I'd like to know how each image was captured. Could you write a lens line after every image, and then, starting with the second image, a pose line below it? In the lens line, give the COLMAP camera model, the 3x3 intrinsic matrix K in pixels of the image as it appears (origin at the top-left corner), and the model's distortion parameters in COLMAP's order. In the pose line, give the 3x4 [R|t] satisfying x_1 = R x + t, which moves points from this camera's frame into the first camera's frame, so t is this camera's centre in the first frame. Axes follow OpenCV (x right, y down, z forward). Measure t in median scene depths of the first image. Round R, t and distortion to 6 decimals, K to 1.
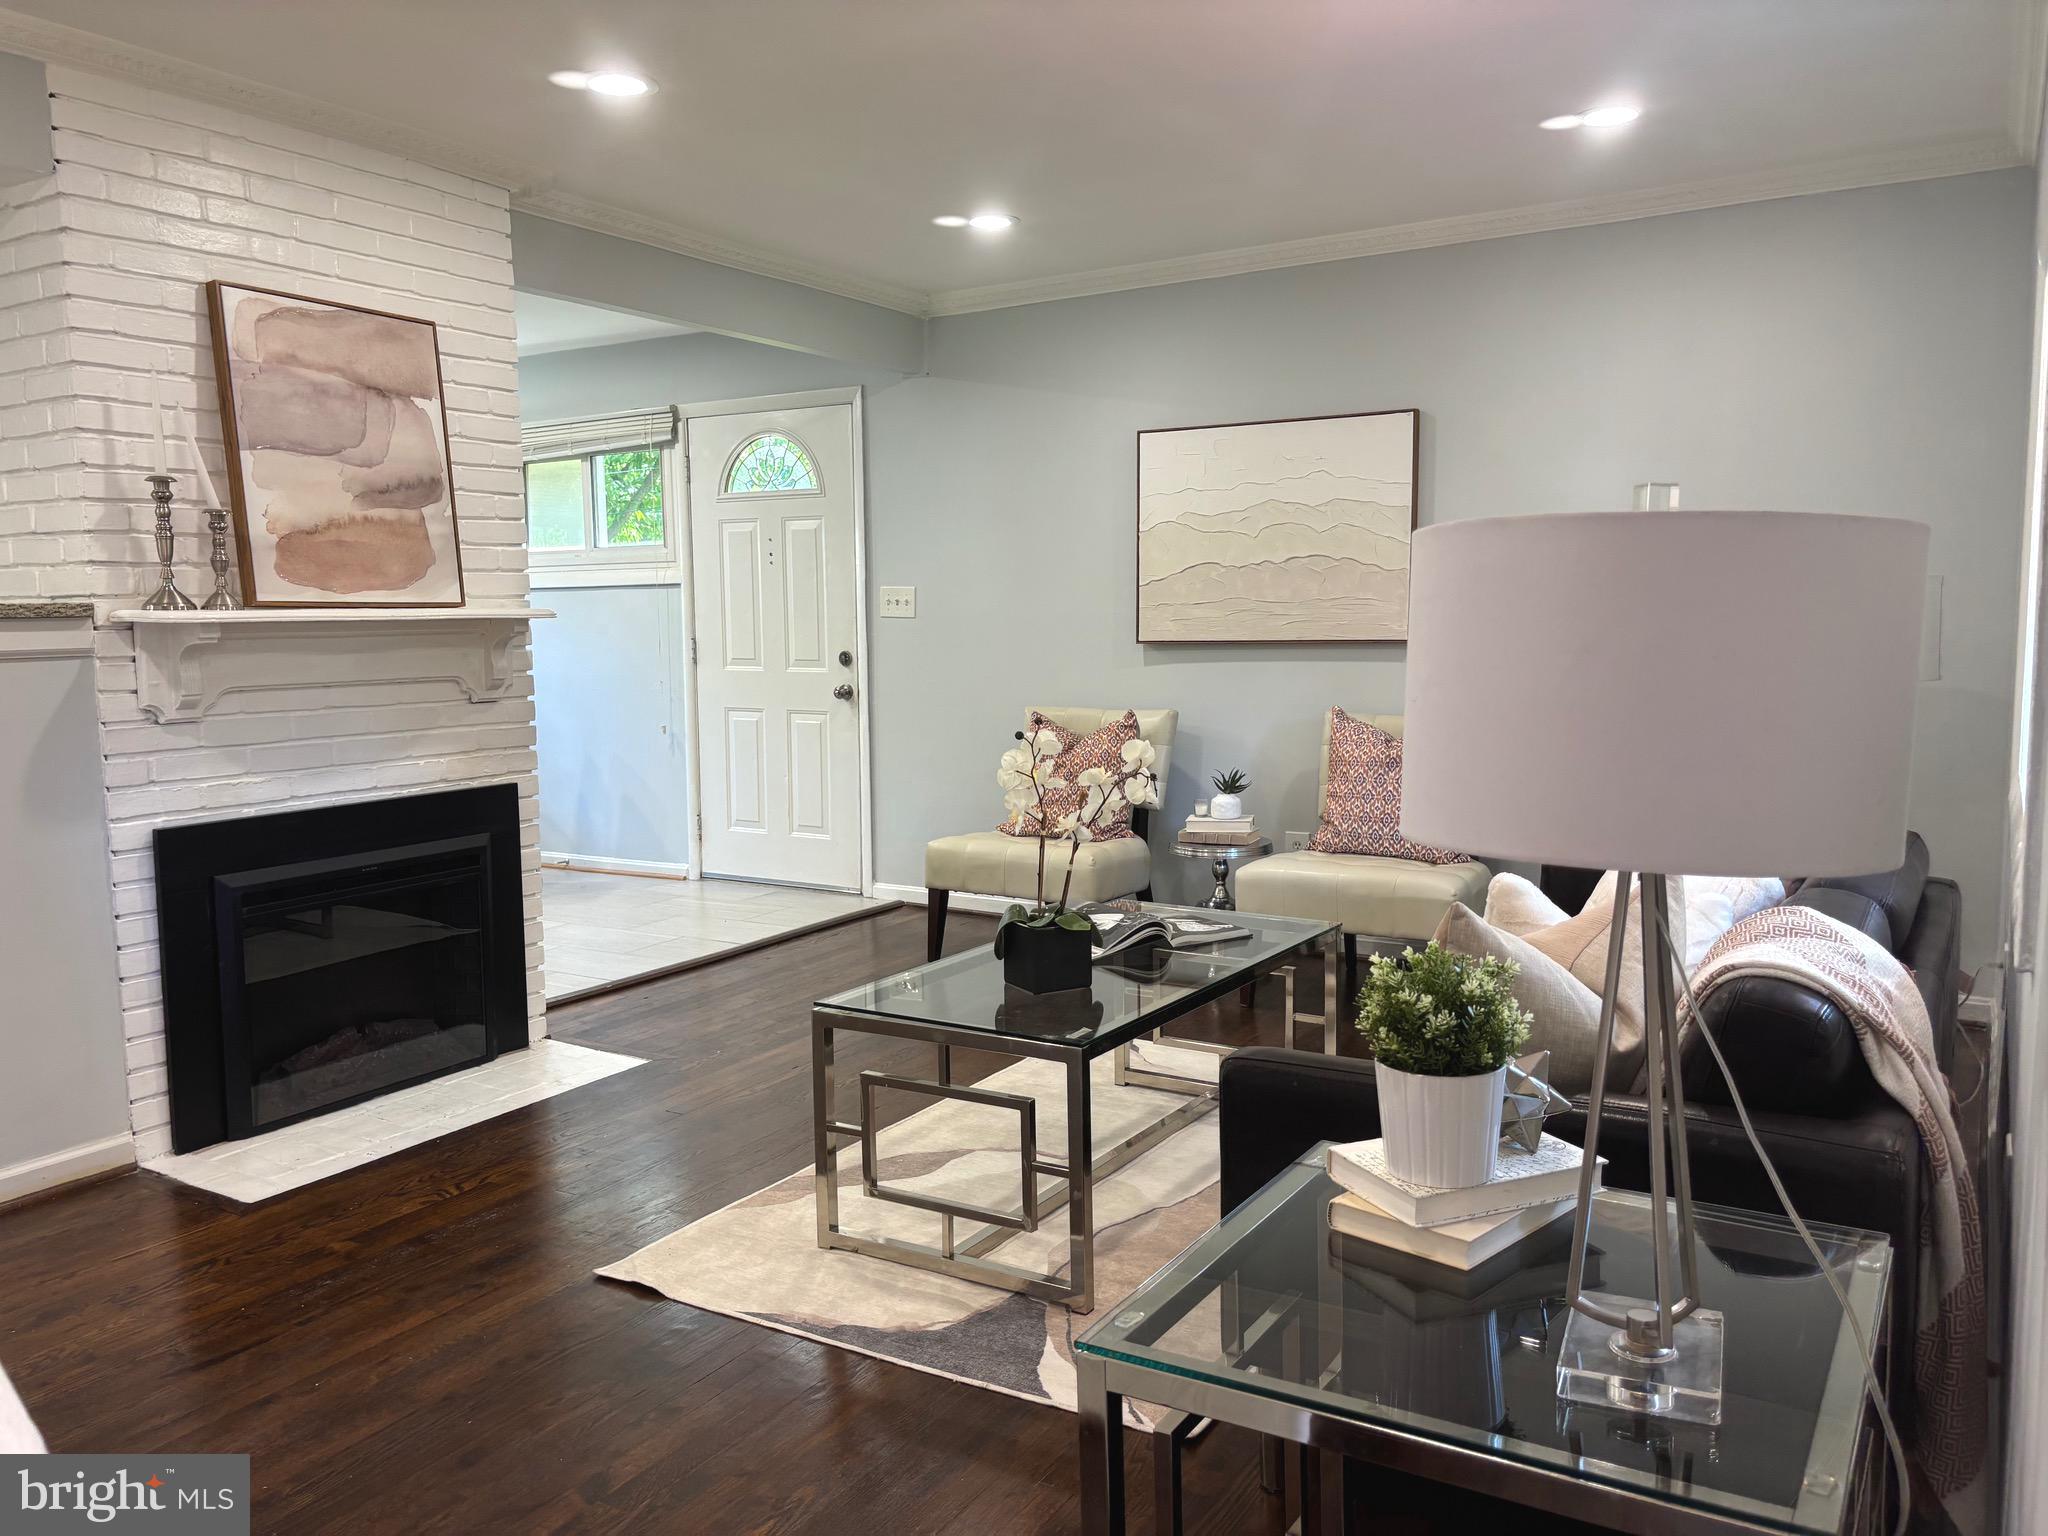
lens RADIAL K [[1554.7, 0, 1020.2], [0, 1554.7, 765.5], [0, 0, 1]] dist [0.057746, -0.062860]
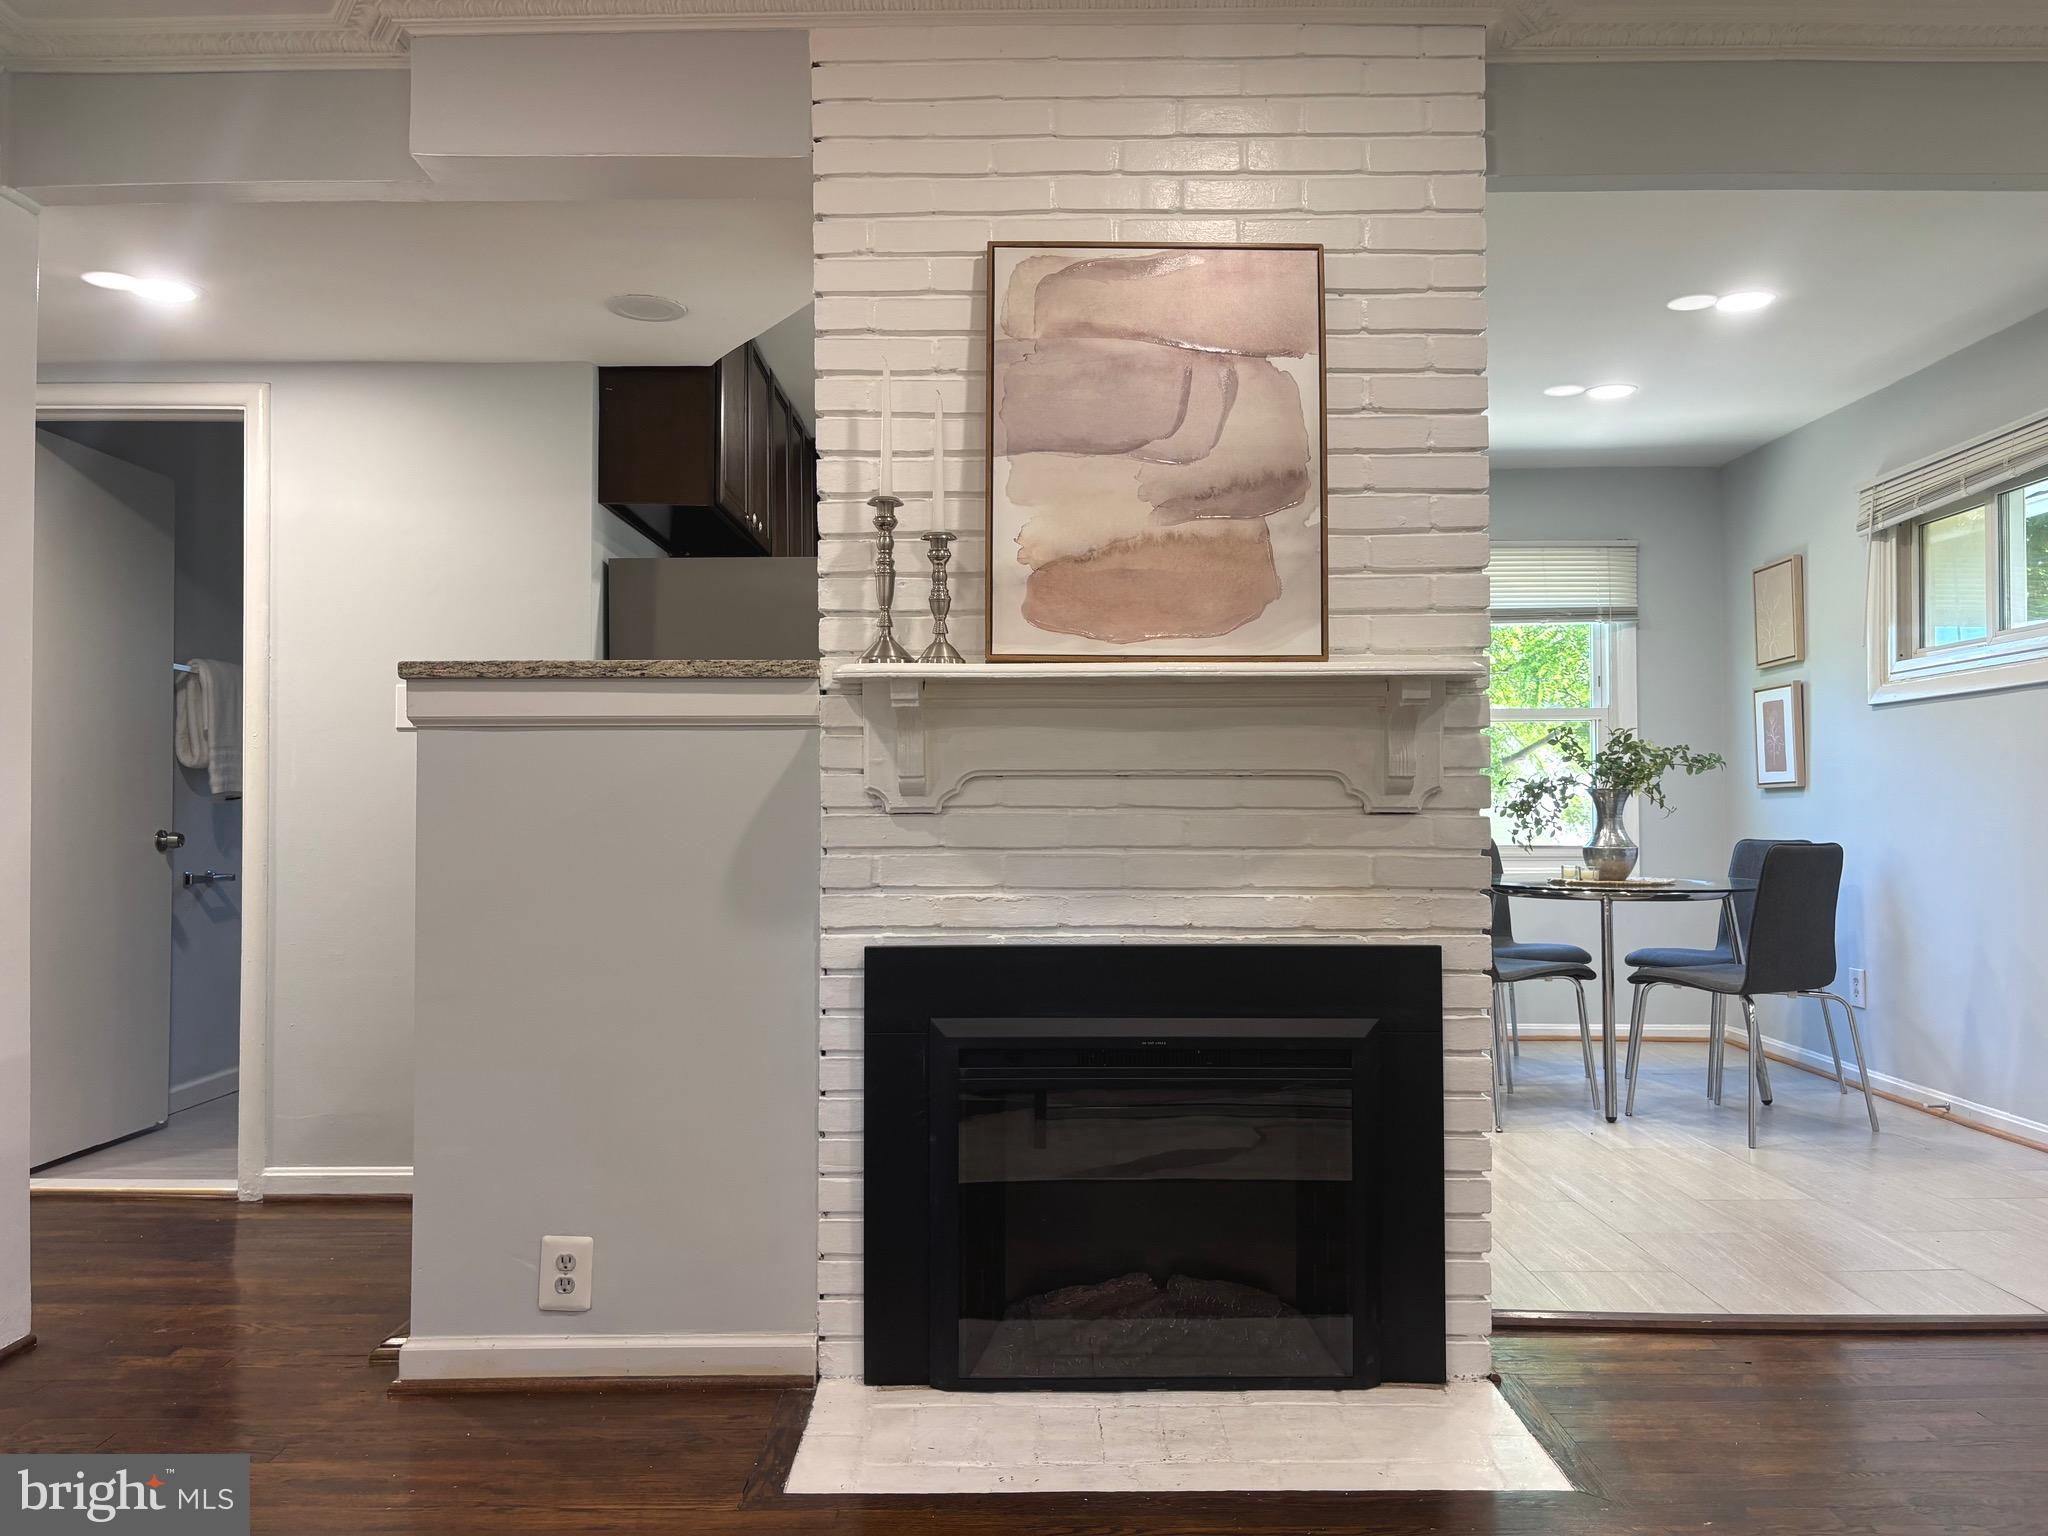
lens RADIAL K [[1554.7, 0, 1021.7], [0, 1554.7, 770.5], [0, 0, 1]] dist [0.057746, -0.062860]
pose [[0.527798, -0.005577, -0.849351, 0.139491], [-0.090687, 0.993892, -0.062880, -0.004677], [0.844514, 0.110213, 0.524069, 0.612125]]
